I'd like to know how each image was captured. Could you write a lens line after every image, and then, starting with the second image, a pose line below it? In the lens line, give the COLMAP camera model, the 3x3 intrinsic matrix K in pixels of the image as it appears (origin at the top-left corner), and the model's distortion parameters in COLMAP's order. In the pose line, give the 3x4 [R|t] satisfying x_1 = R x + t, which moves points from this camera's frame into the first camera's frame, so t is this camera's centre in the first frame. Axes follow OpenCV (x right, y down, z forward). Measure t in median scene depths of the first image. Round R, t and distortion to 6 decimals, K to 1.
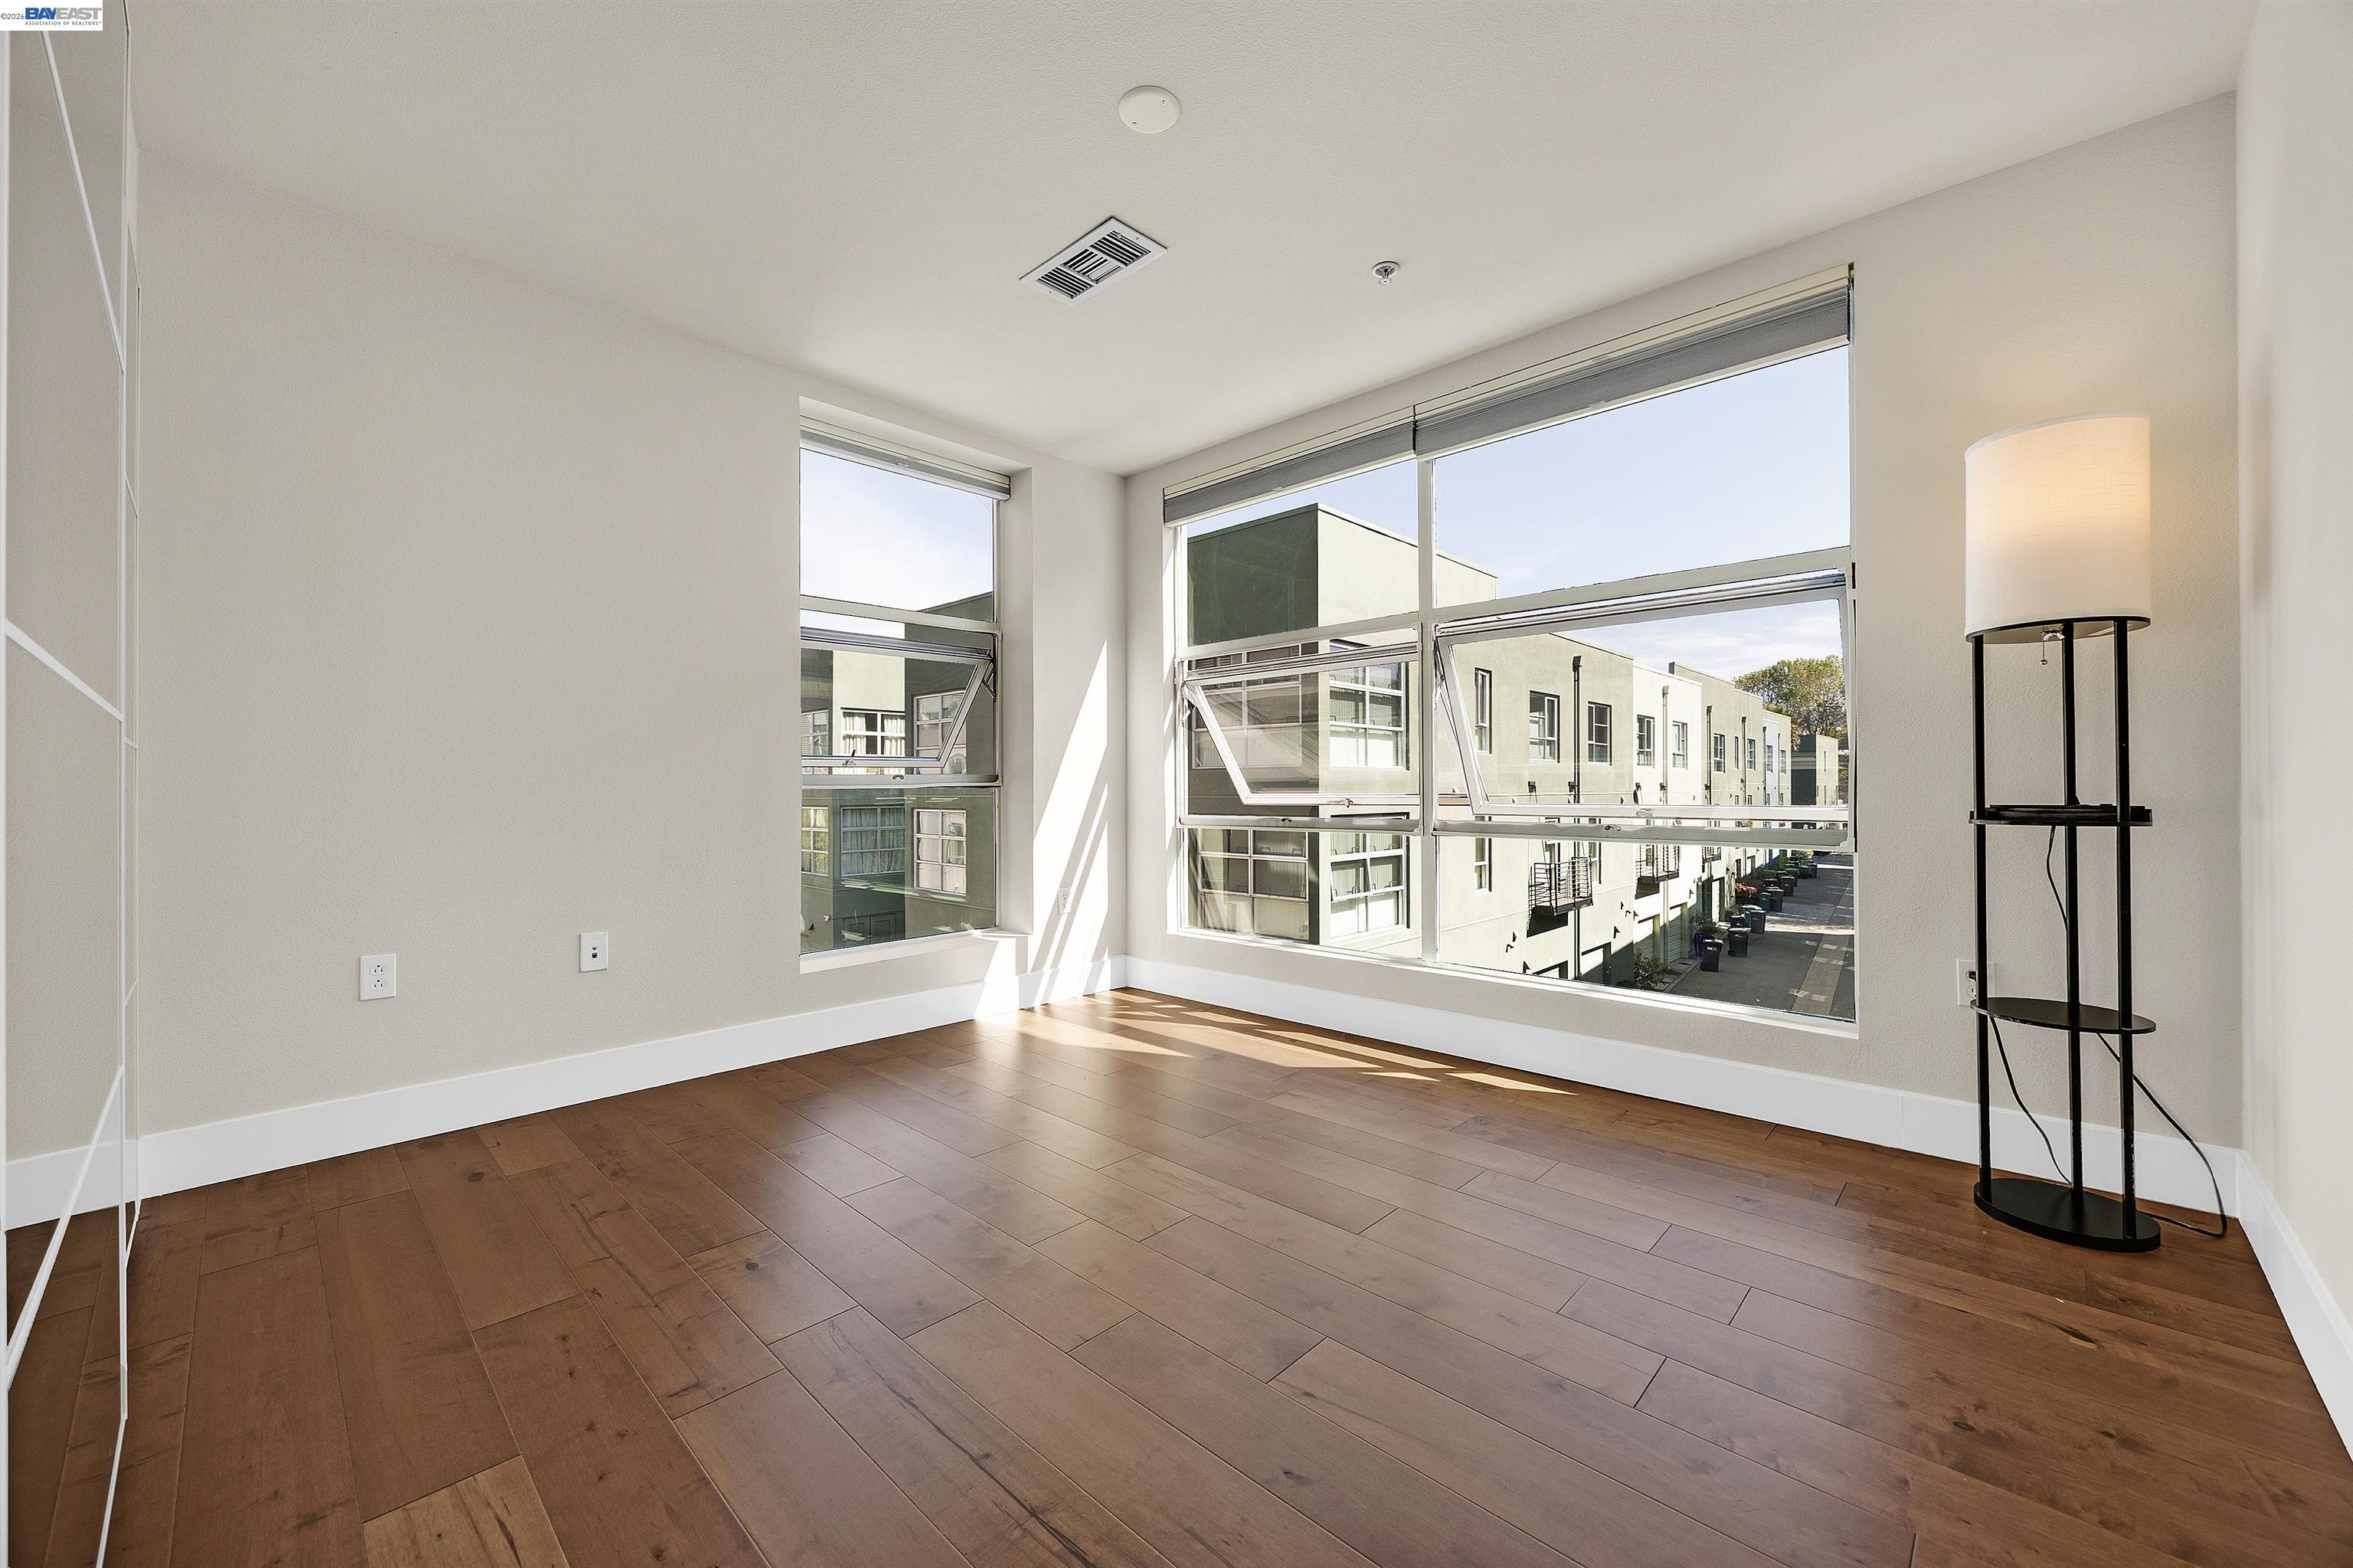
lens RADIAL K [[897.7, 0, 1151.3], [0, 897.7, 784.2], [0, 0, 1]] dist [-0.001048, -0.000312]
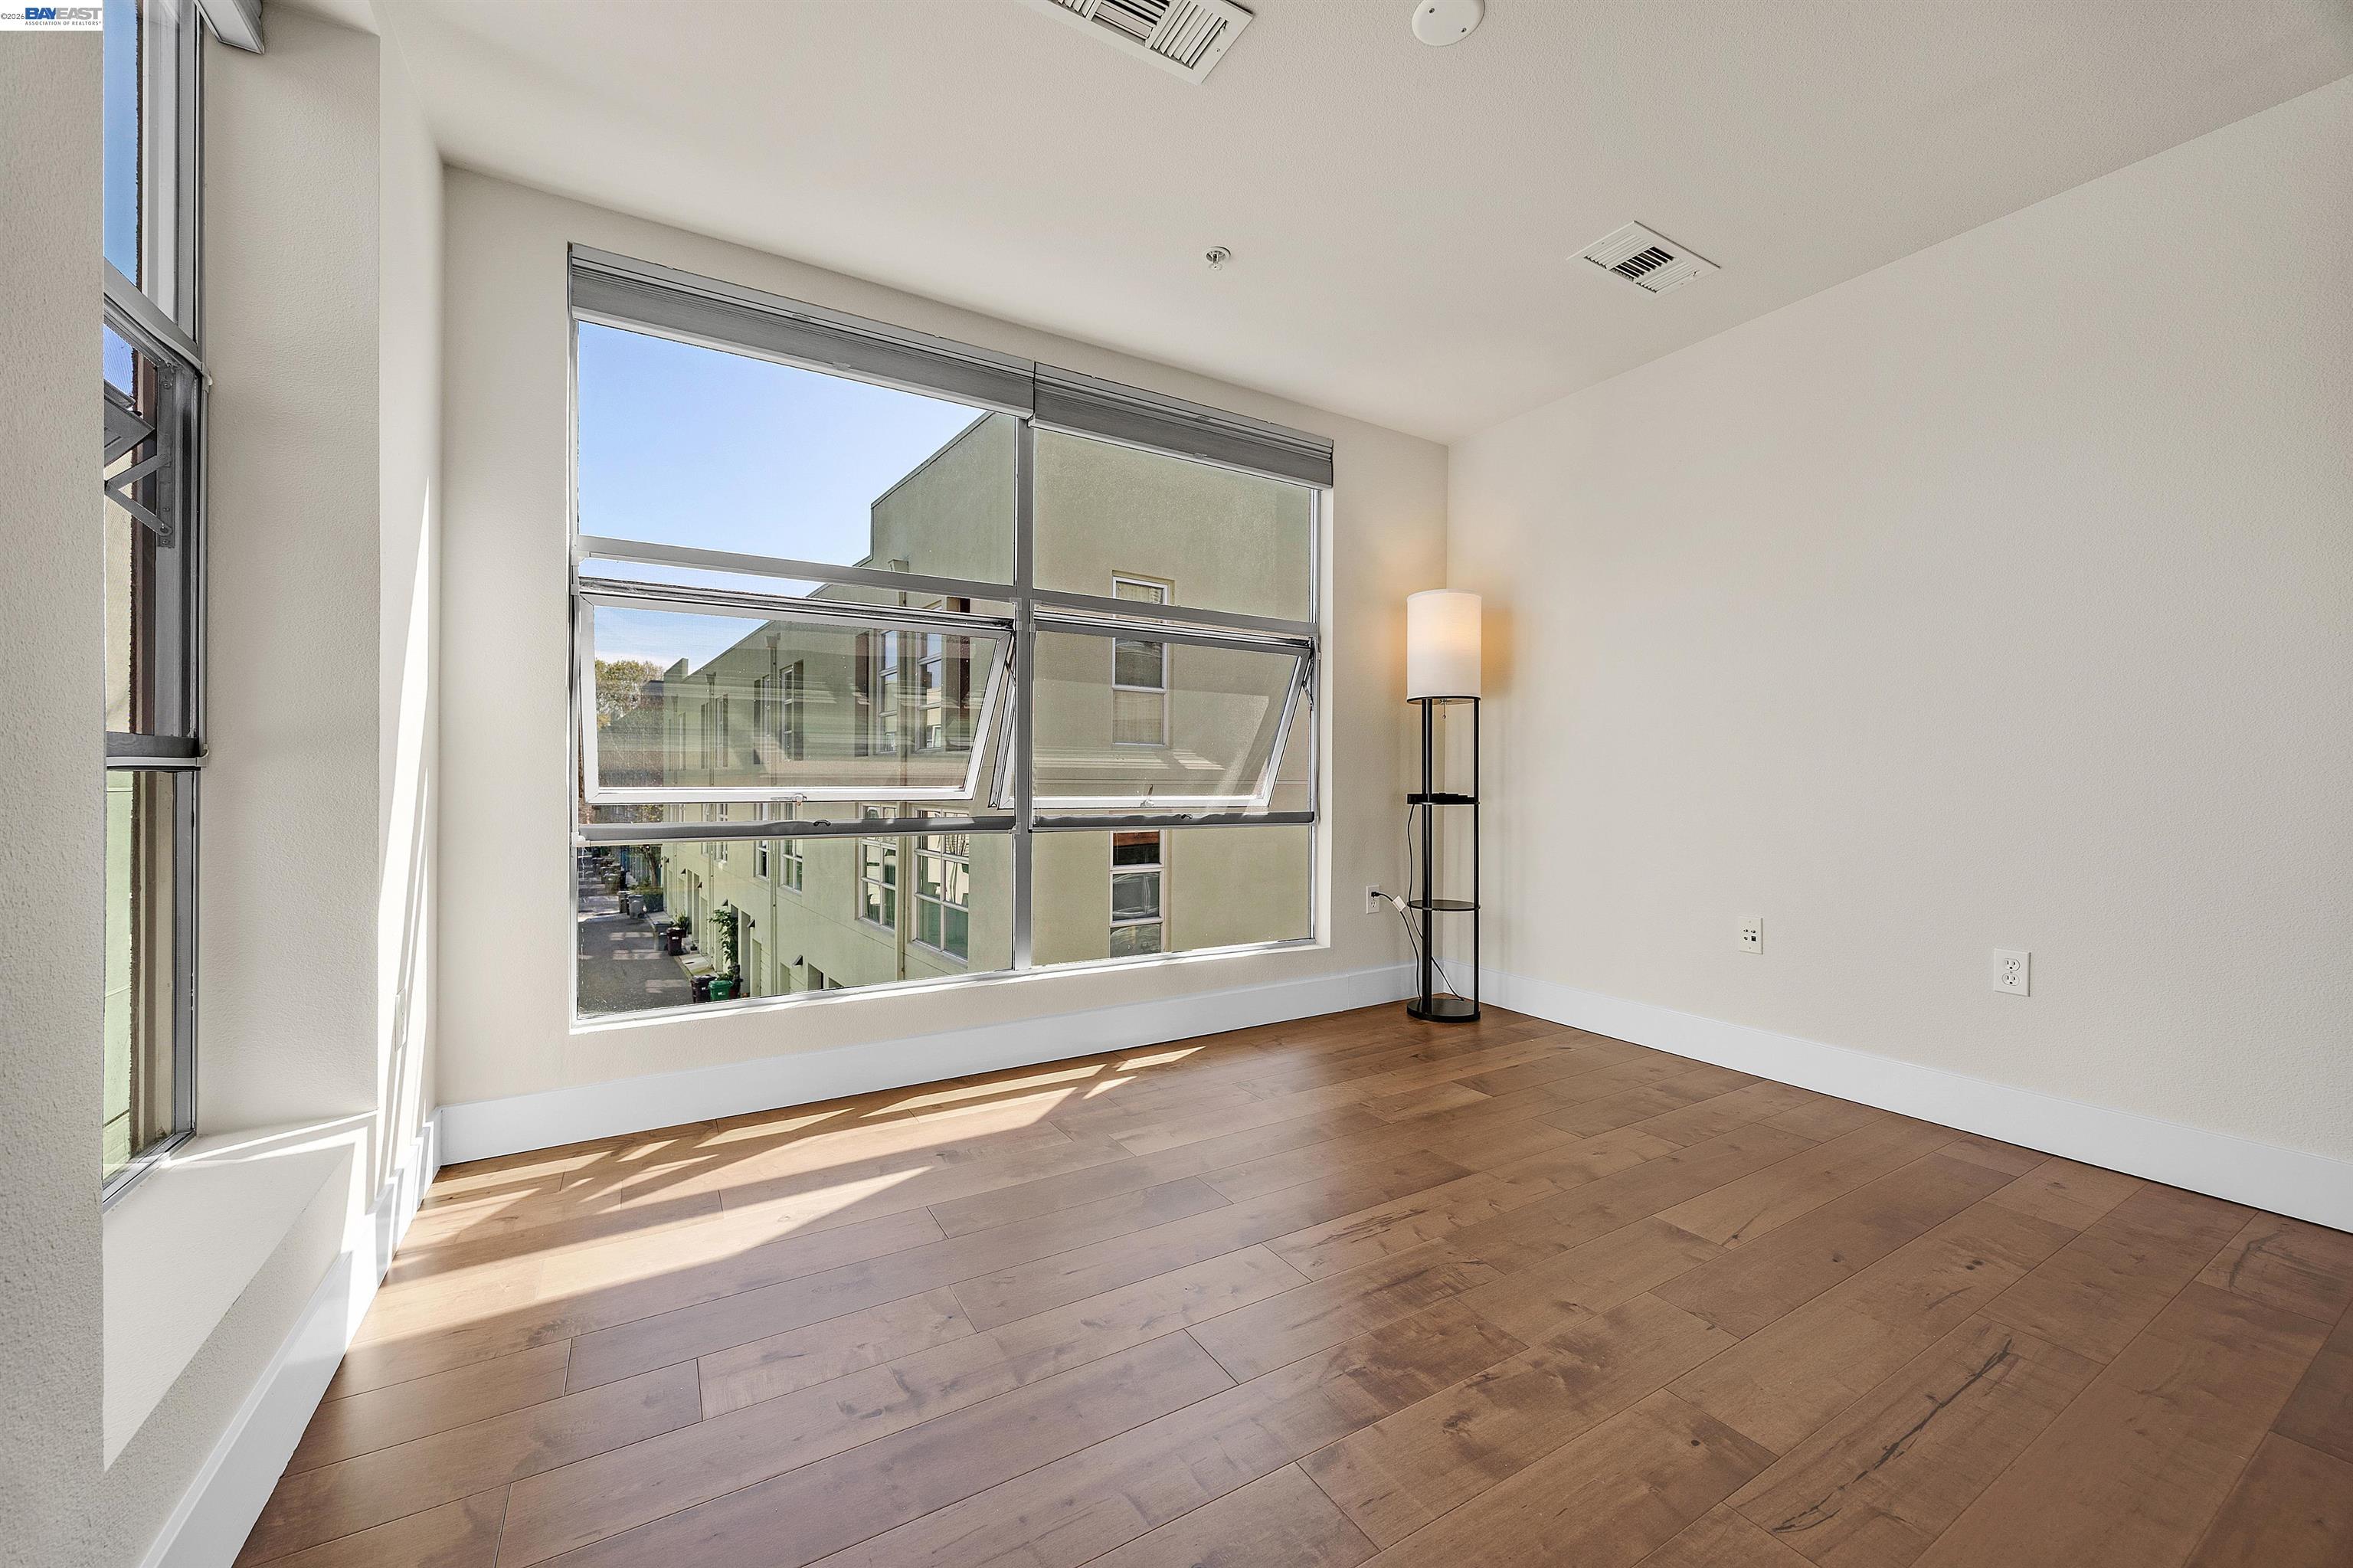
lens RADIAL K [[897.7, 0, 1197.4], [0, 897.7, 794.3], [0, 0, 1]] dist [-0.001048, -0.000312]
pose [[0.245513, -0.004622, 0.969382, -0.639639], [-0.011961, 0.999898, 0.007797, 0.008577], [-0.969319, -0.013509, 0.245433, 0.707139]]
